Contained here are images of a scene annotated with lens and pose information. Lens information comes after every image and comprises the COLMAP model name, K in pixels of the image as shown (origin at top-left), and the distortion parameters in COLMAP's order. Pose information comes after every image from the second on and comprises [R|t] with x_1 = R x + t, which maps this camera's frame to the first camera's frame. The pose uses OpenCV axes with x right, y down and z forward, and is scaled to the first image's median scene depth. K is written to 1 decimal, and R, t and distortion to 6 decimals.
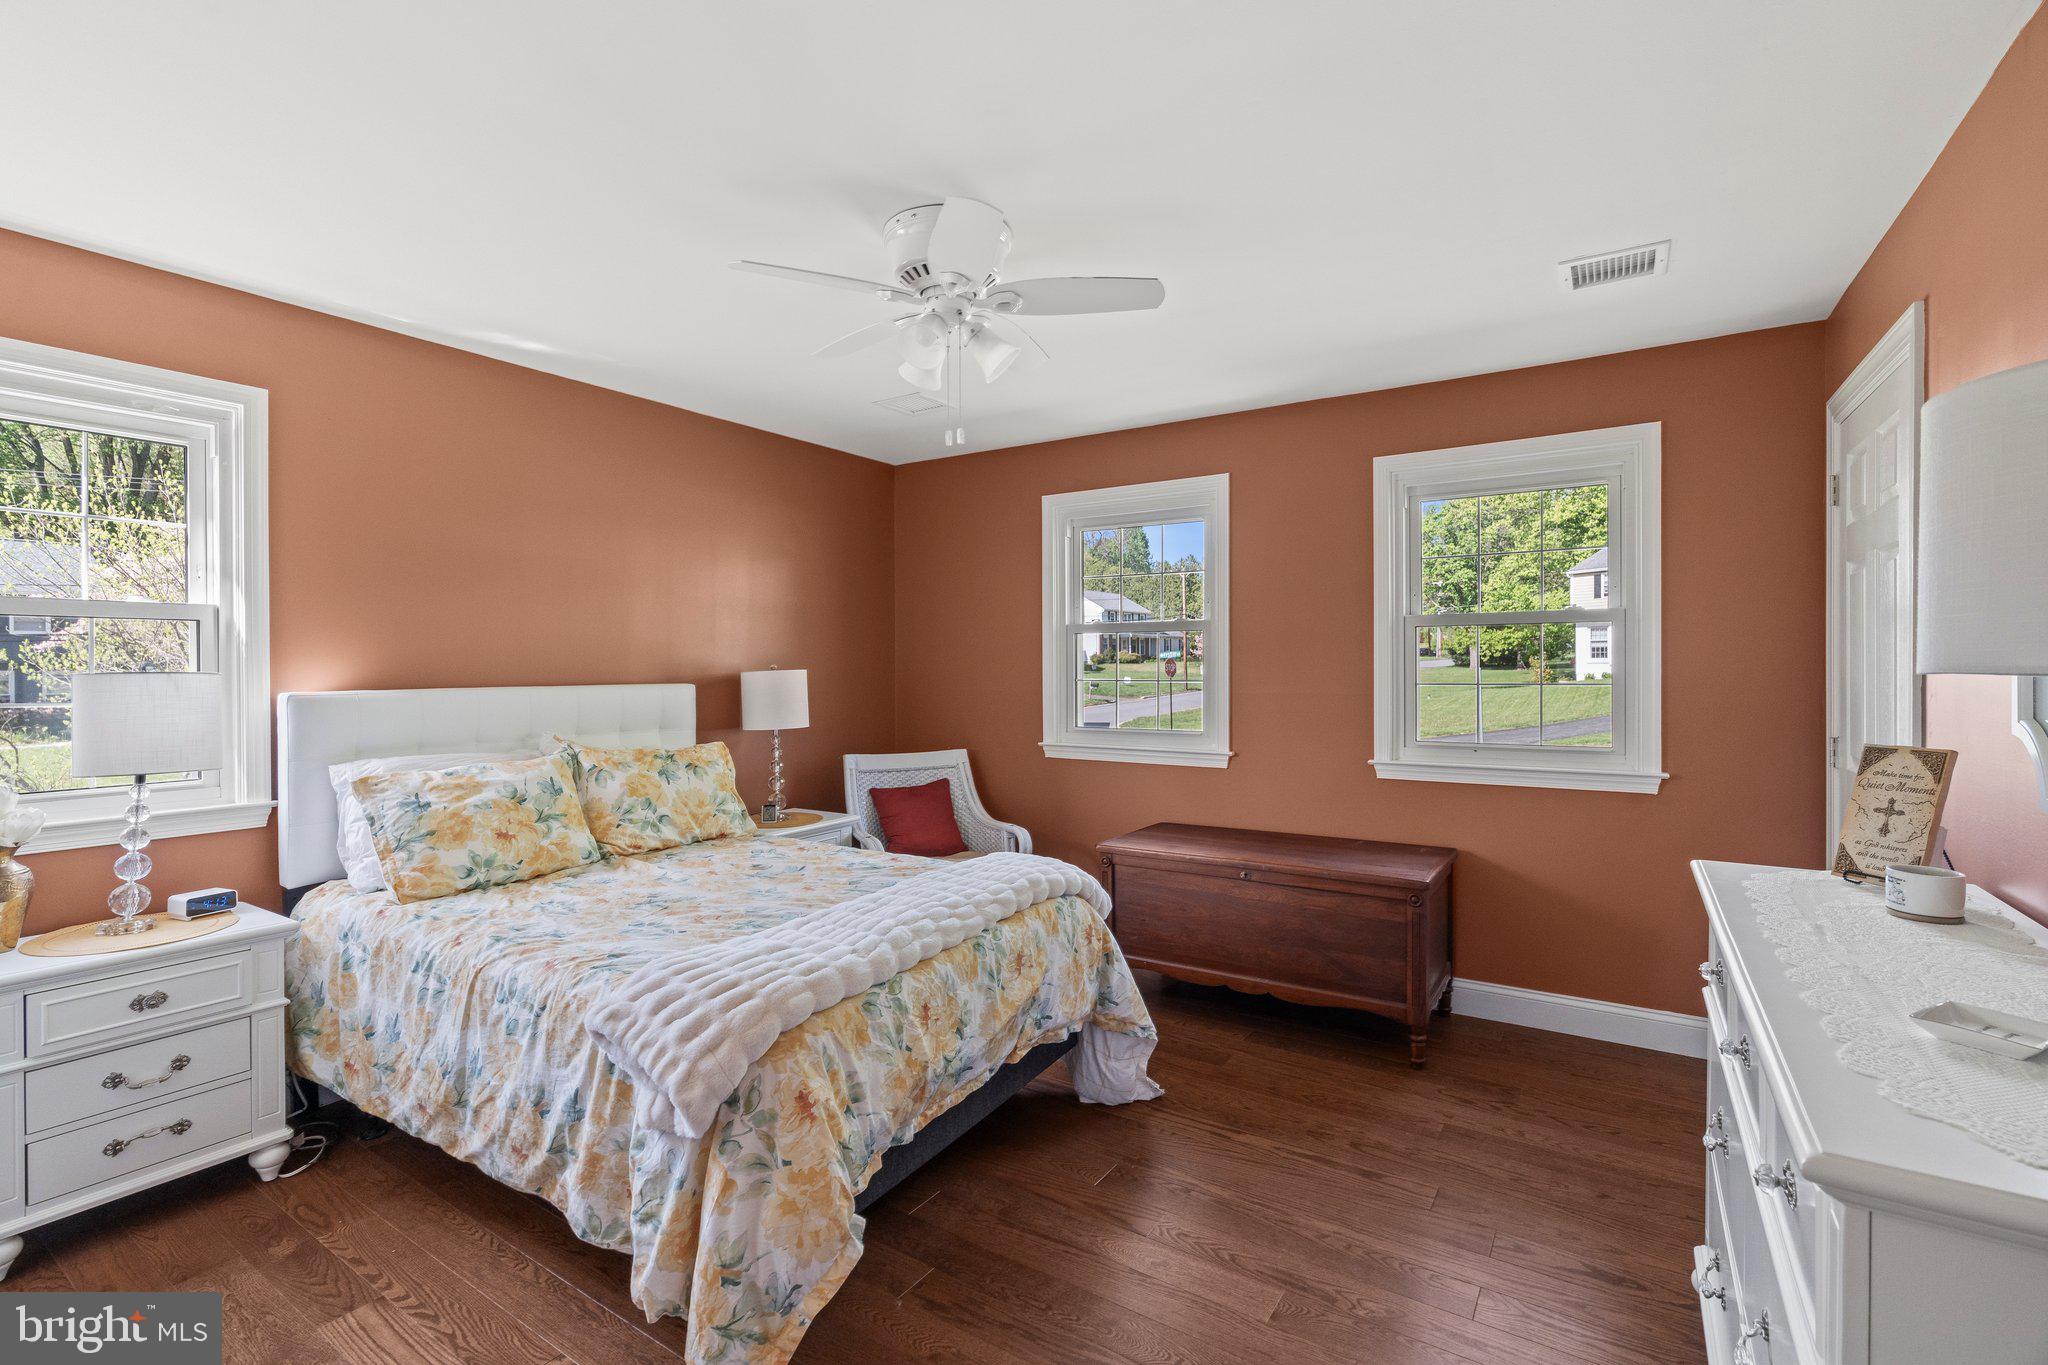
lens RADIAL K [[944.0, 0, 1016.7], [0, 944.0, 680.0], [0, 0, 1]] dist [0.000408, -0.000078]
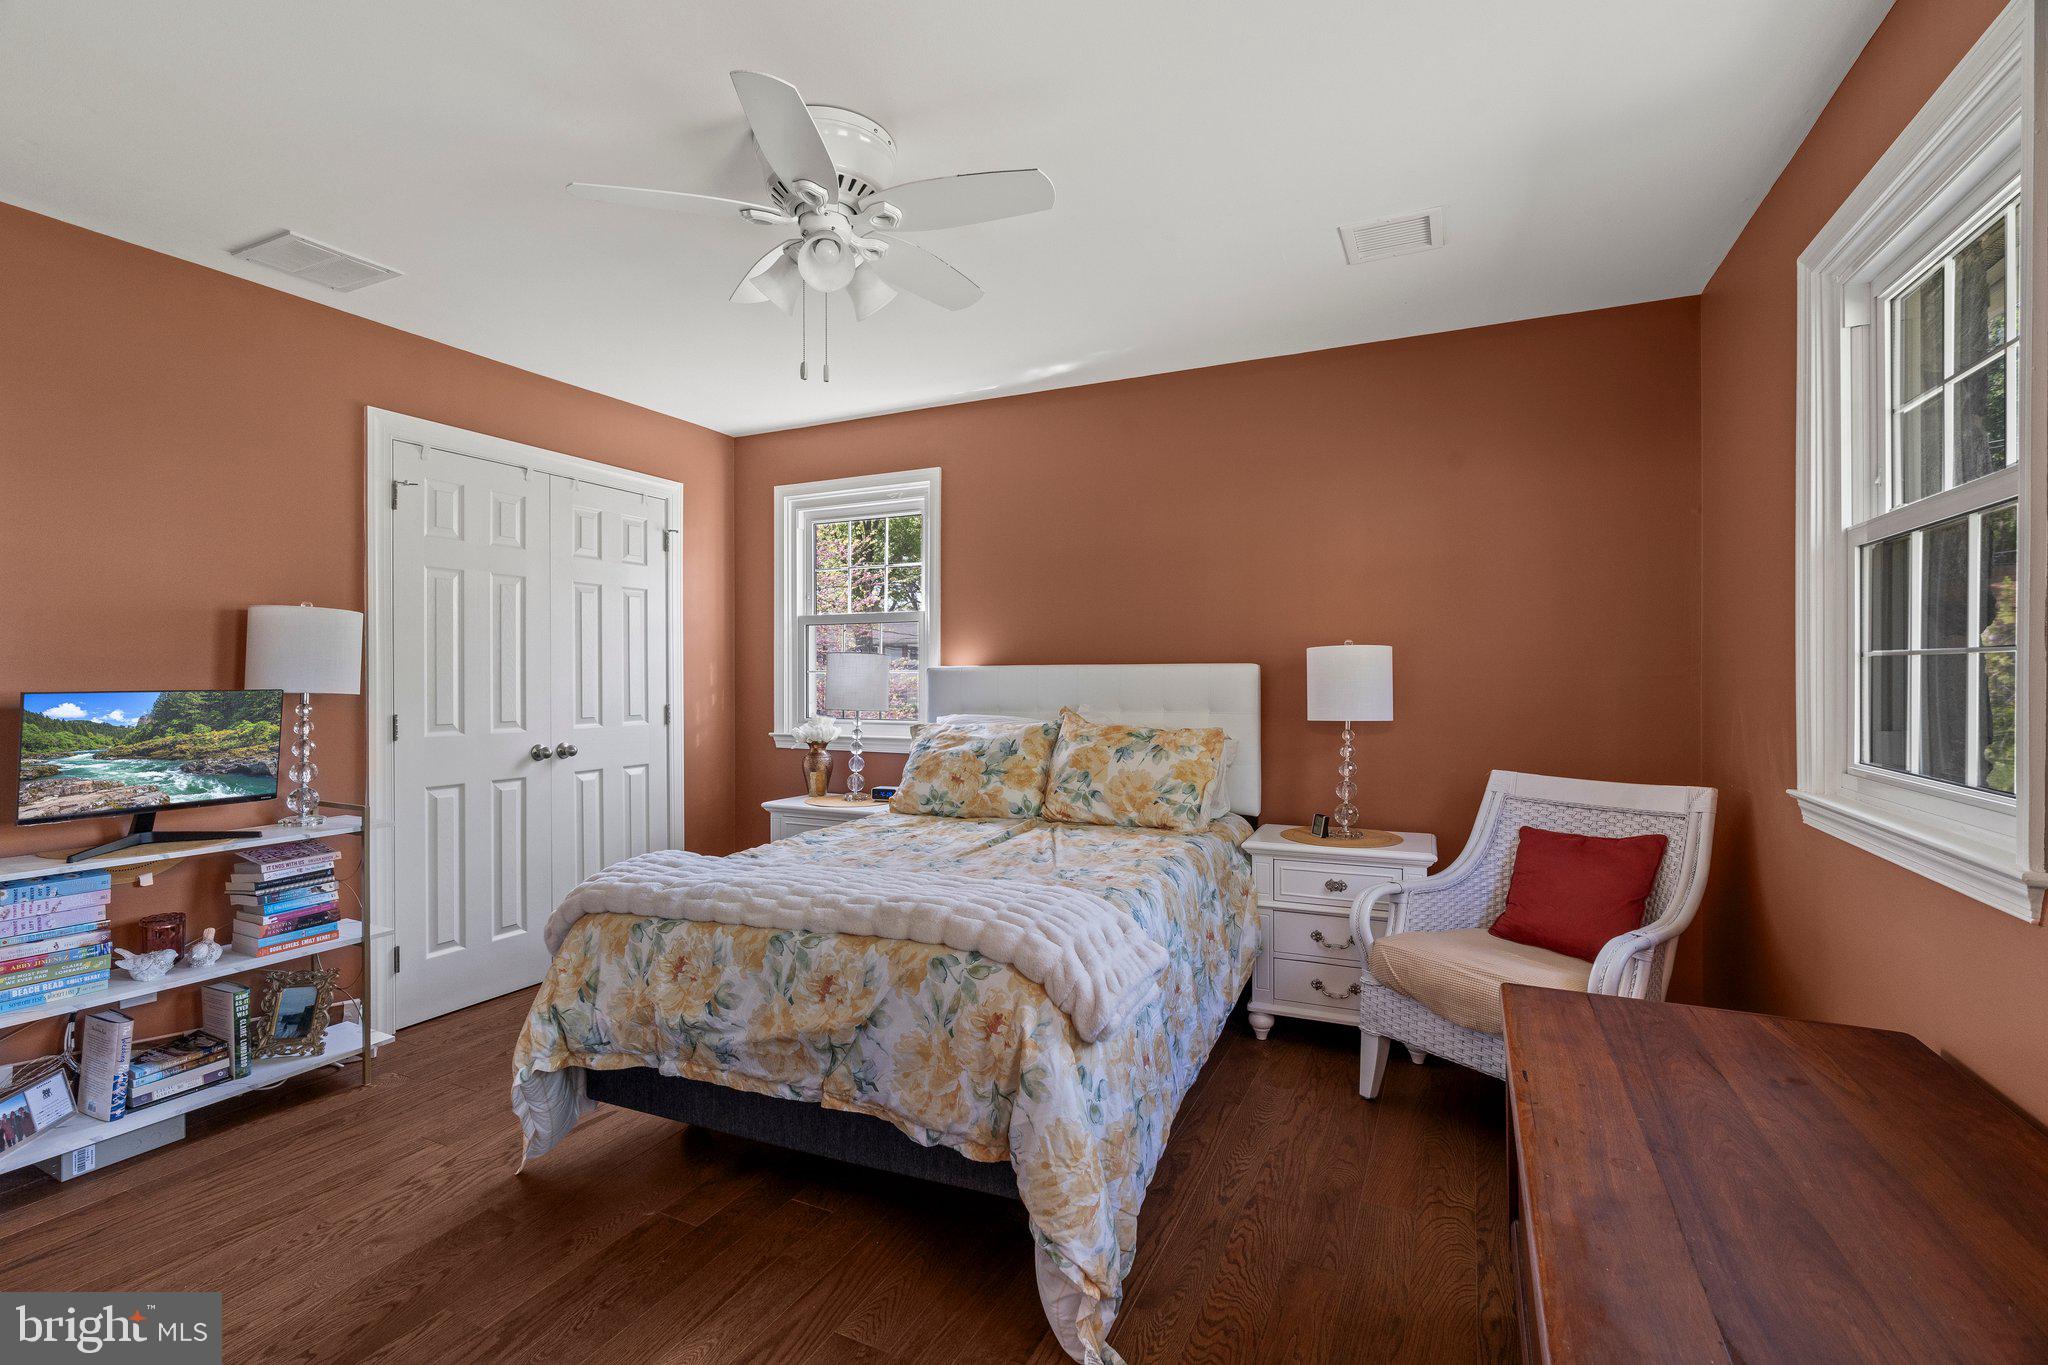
lens RADIAL K [[944.0, 0, 971.5], [0, 944.0, 669.9], [0, 0, 1]] dist [0.000408, -0.000078]
pose [[0.097813, 0.000845, -0.995204, 0.671790], [-0.007934, 0.999969, 0.000070, 0.016933], [0.995173, 0.007889, 0.097816, 0.840290]]
